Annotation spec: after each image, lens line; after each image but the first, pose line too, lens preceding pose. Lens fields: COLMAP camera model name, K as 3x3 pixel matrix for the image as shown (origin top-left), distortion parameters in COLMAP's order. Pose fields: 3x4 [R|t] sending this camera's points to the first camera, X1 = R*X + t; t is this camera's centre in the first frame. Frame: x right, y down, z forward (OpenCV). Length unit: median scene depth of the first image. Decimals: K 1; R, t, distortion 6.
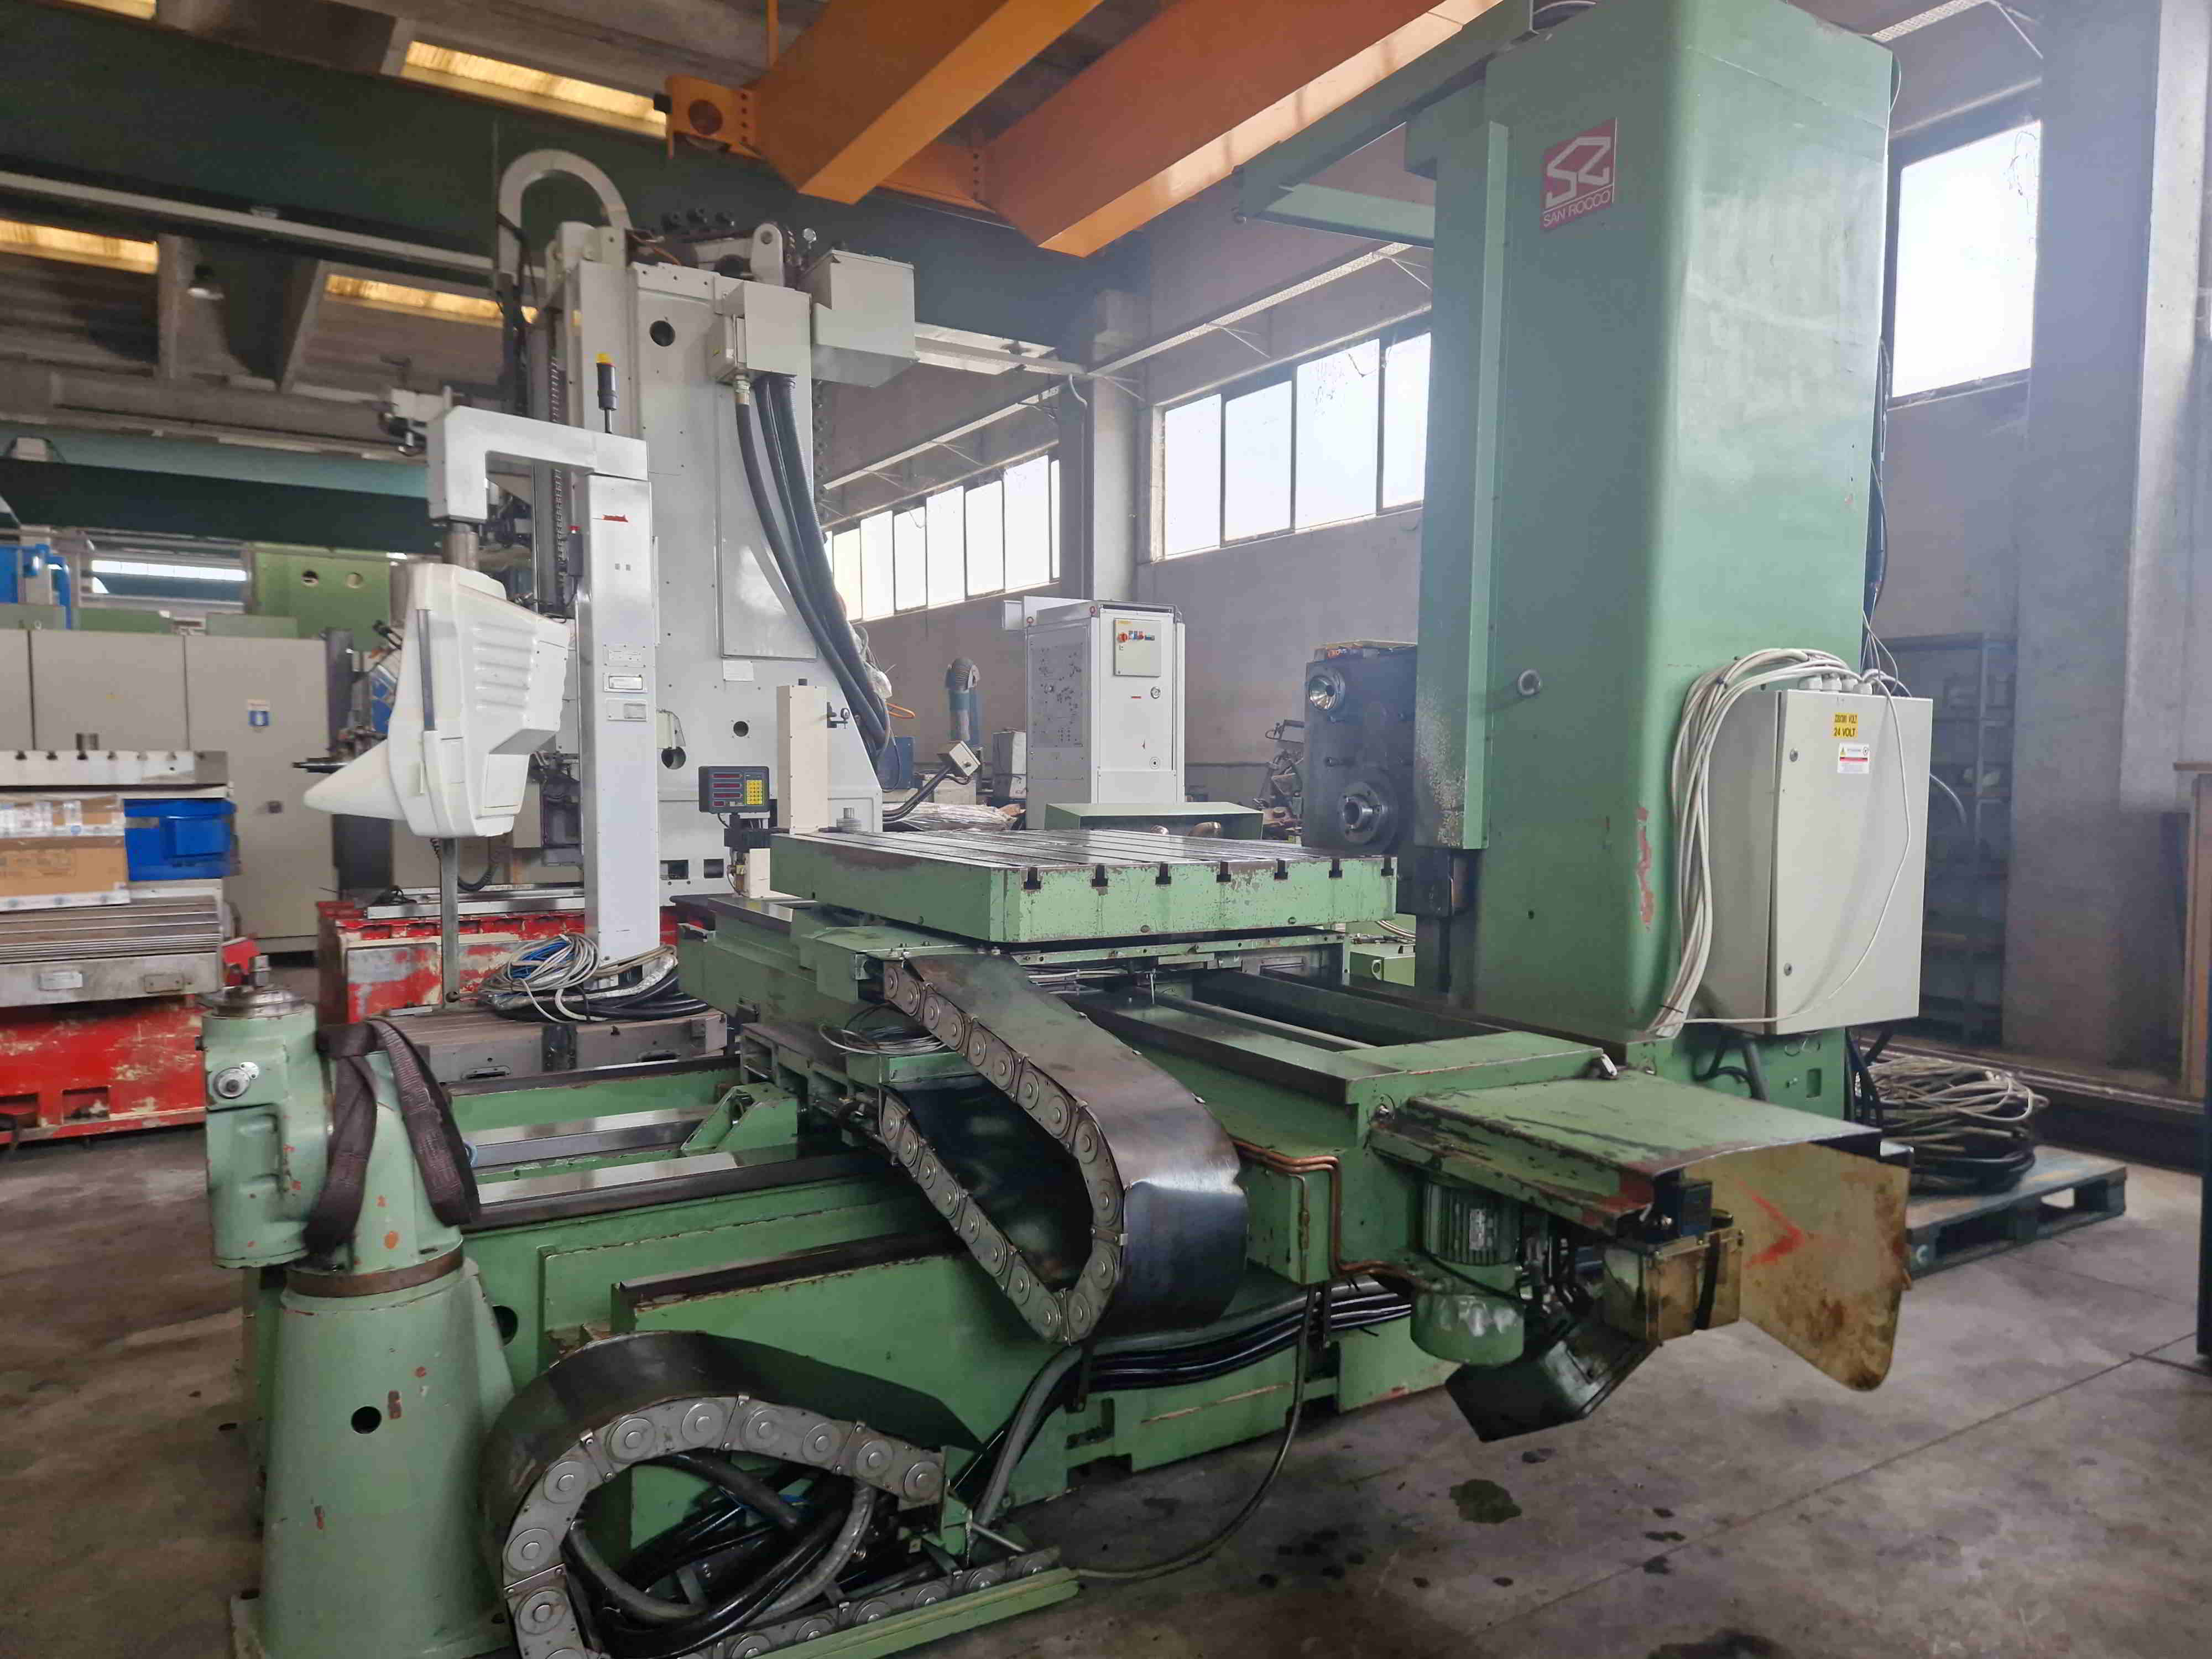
lens RADIAL K [[1520.1, 0, 1106.0], [0, 1520.1, 829.5], [0, 0, 1]] dist [0.073874, -0.068454]
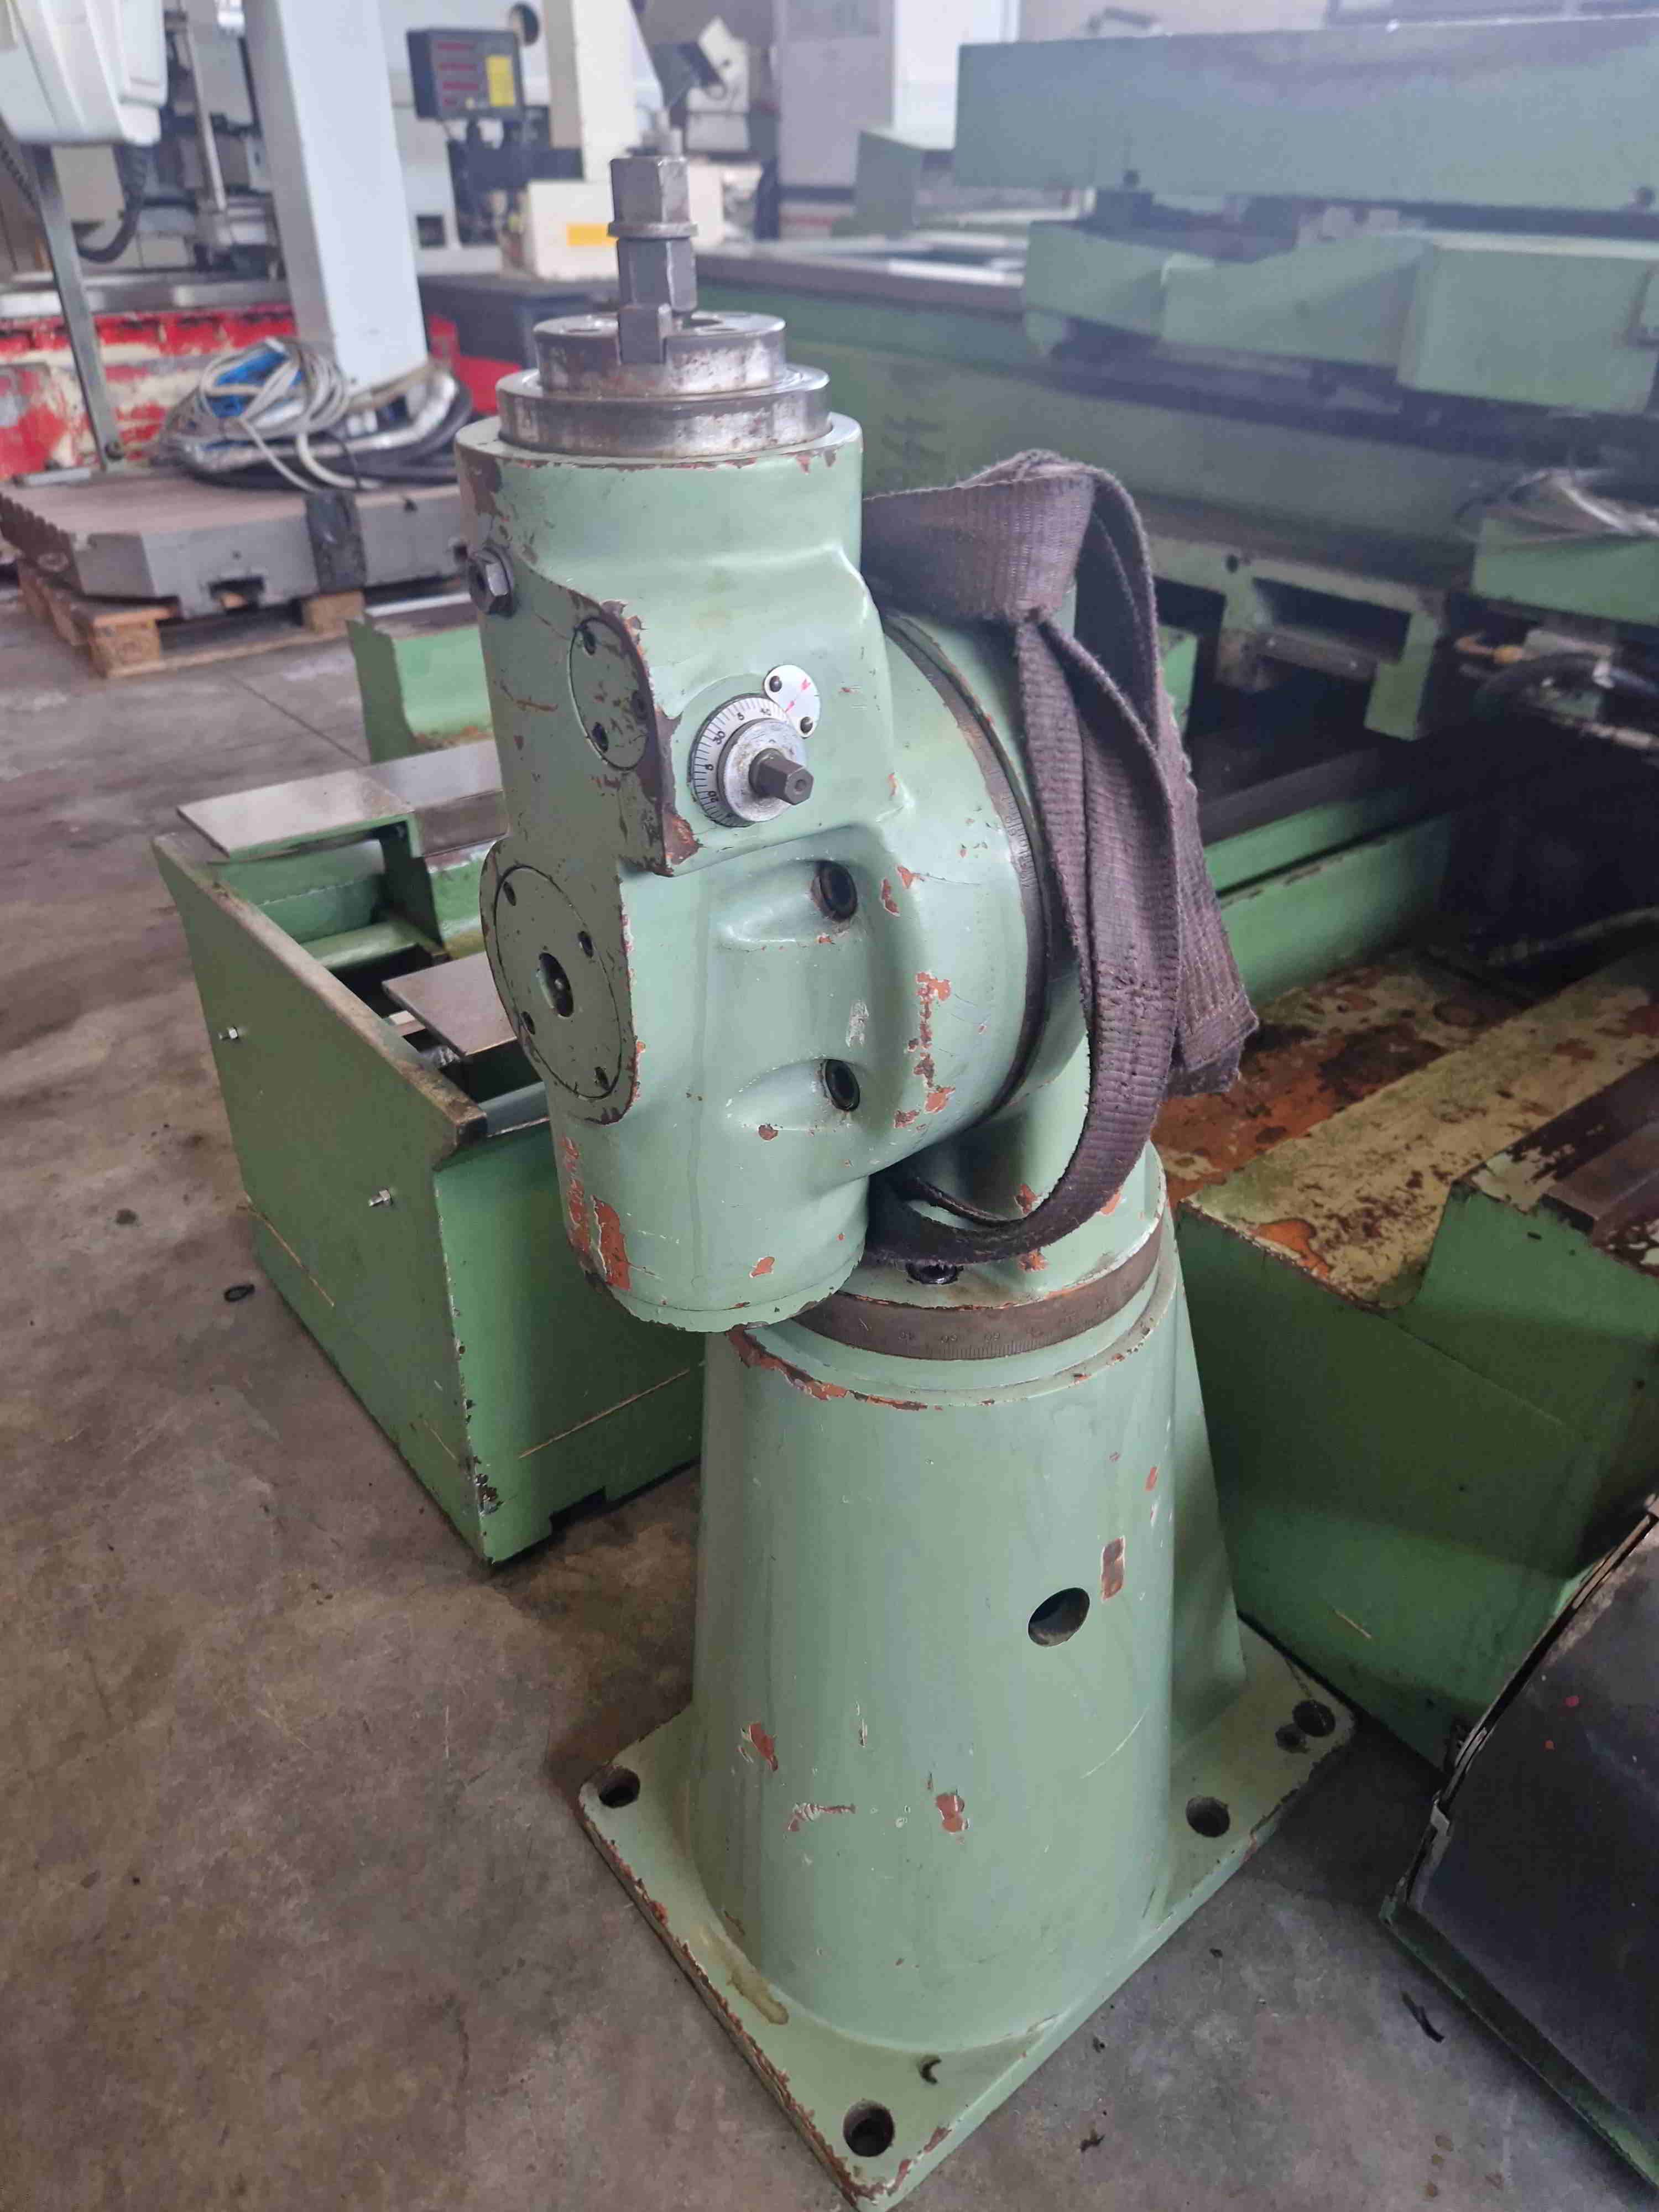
lens RADIAL K [[1520.1, 0, 829.5], [0, 1520.1, 1106.0], [0, 0, 1]] dist [0.073874, -0.068454]
pose [[0.993569, -0.067246, 0.091092, -0.215638], [0.013967, 0.871174, 0.490776, 0.035595], [-0.112360, -0.486348, 0.866511, 0.287733]]
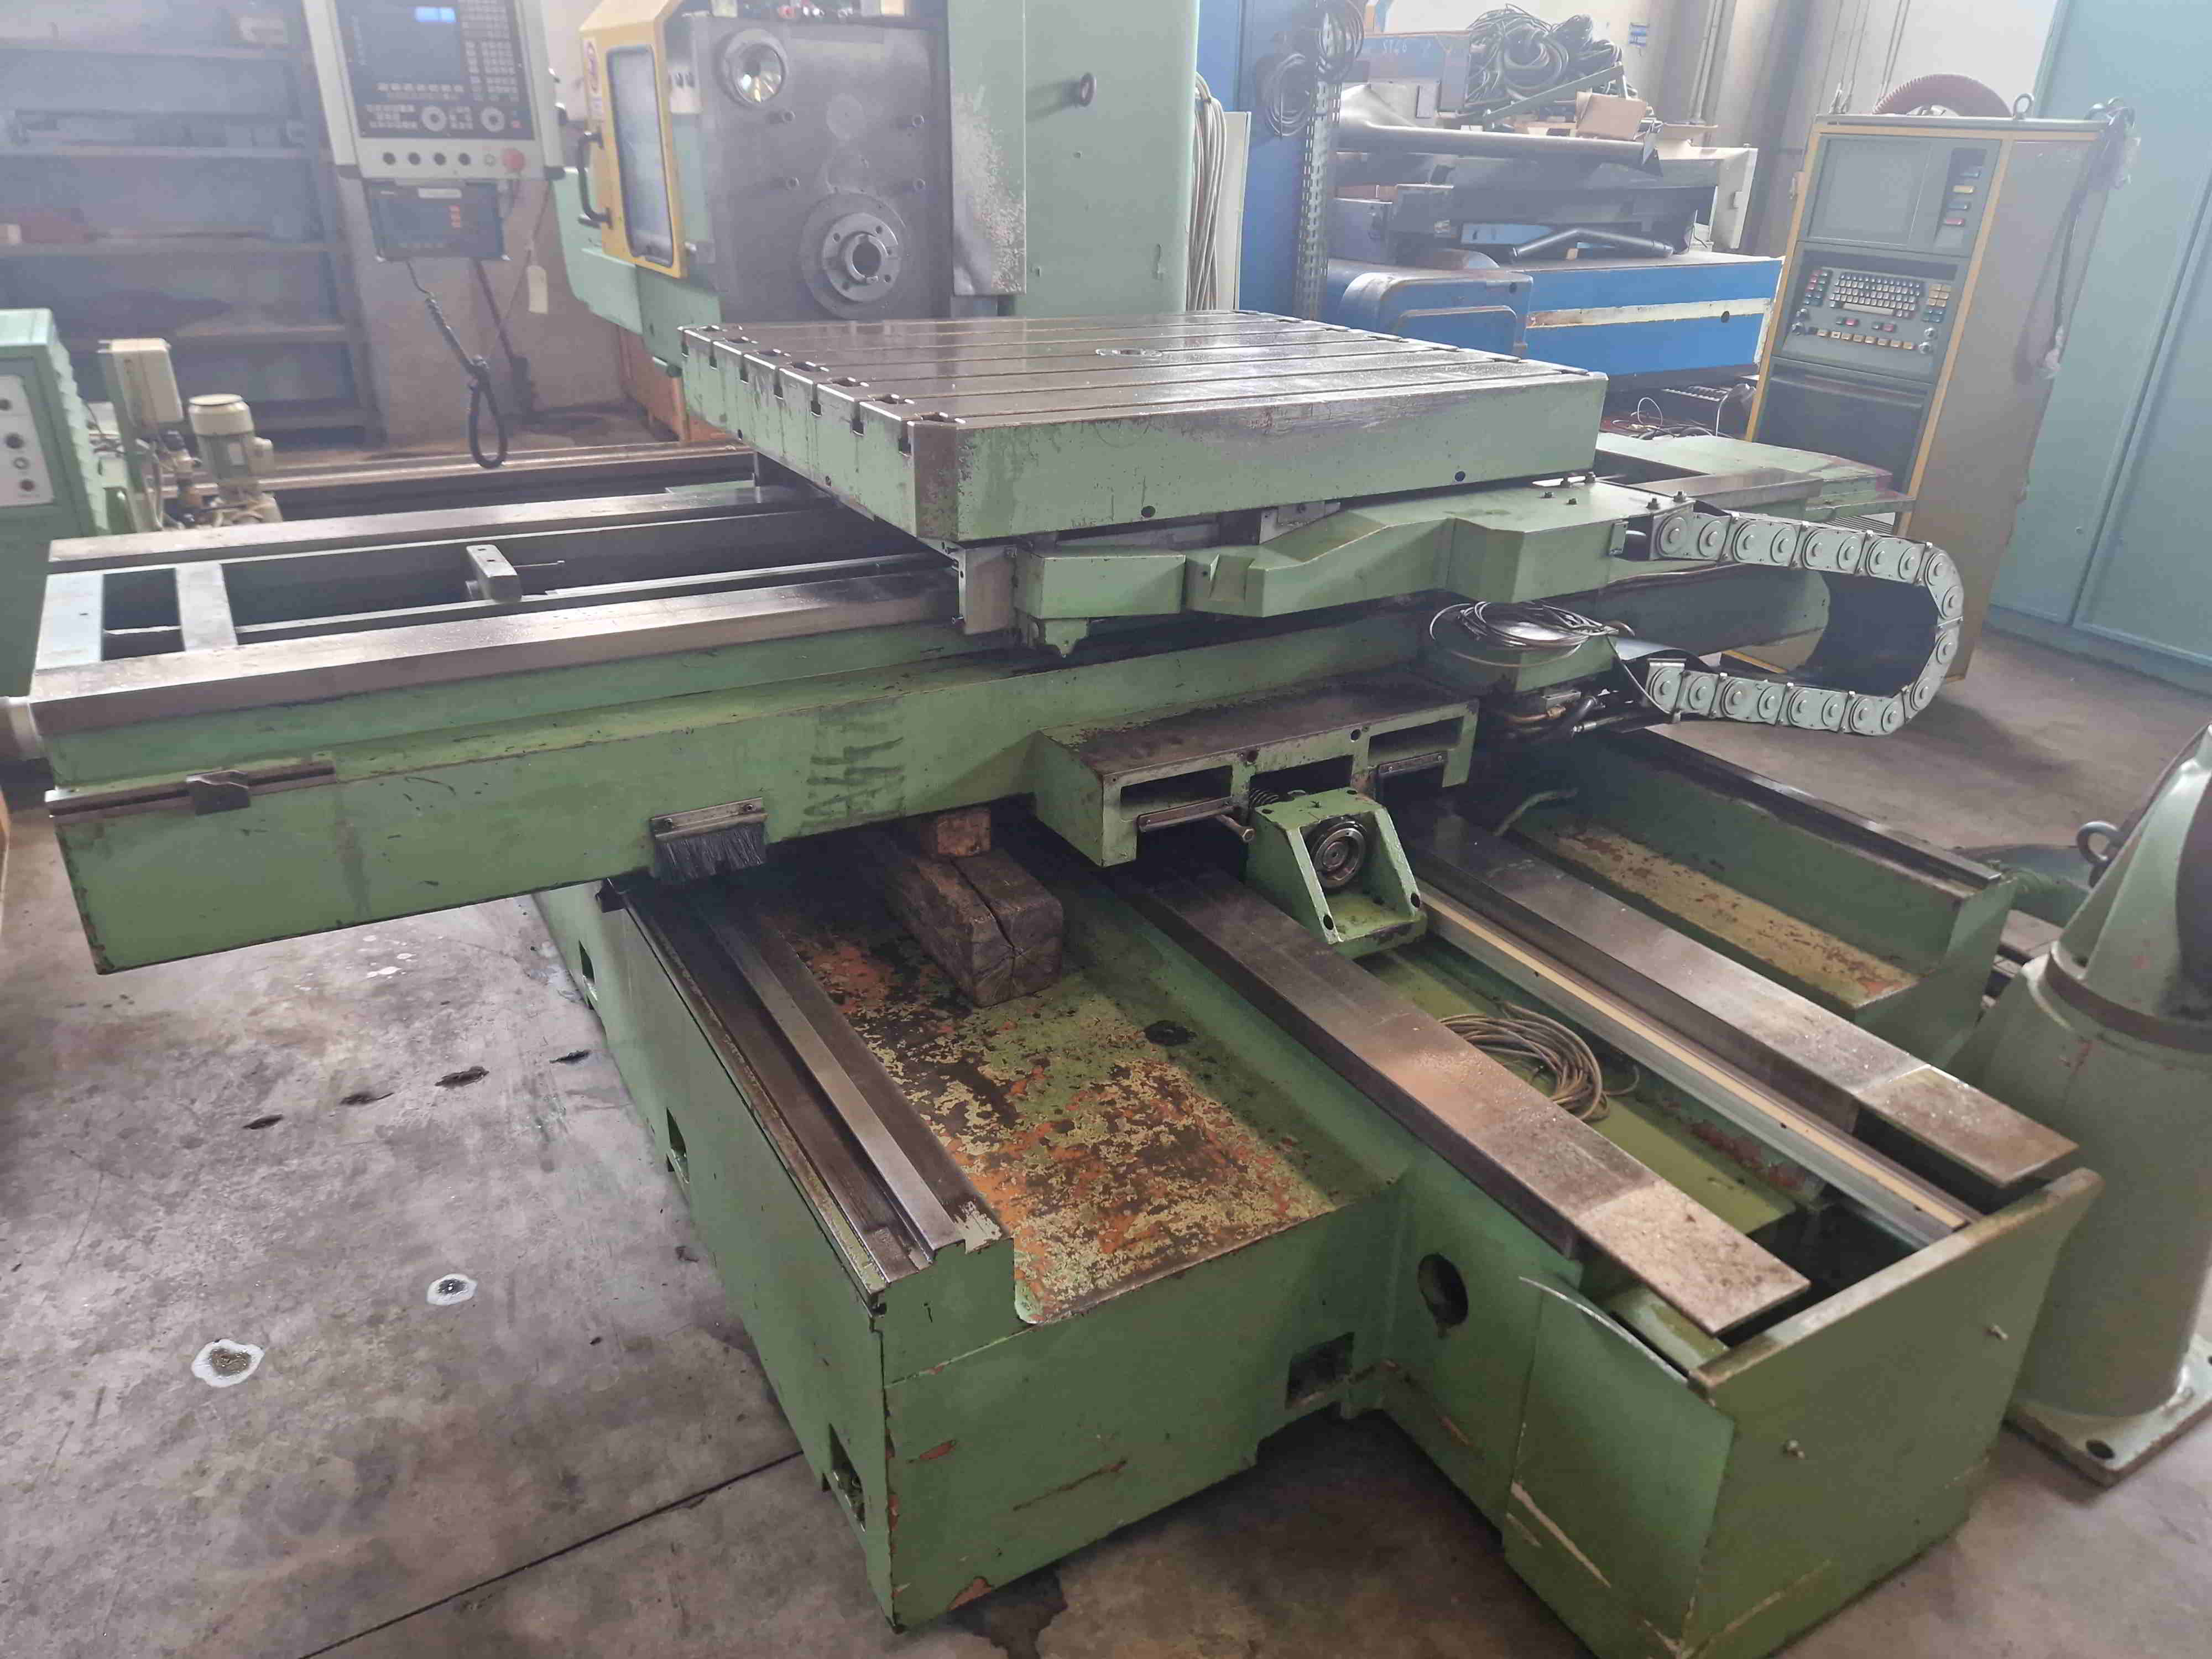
lens RADIAL K [[1520.1, 0, 1106.0], [0, 1520.1, 829.5], [0, 0, 1]] dist [0.073874, -0.068454]
pose [[0.024034, -0.427743, 0.903581, -0.481479], [0.023861, 0.903830, 0.427226, -0.060700], [-0.999426, 0.011292, 0.031929, 0.622903]]
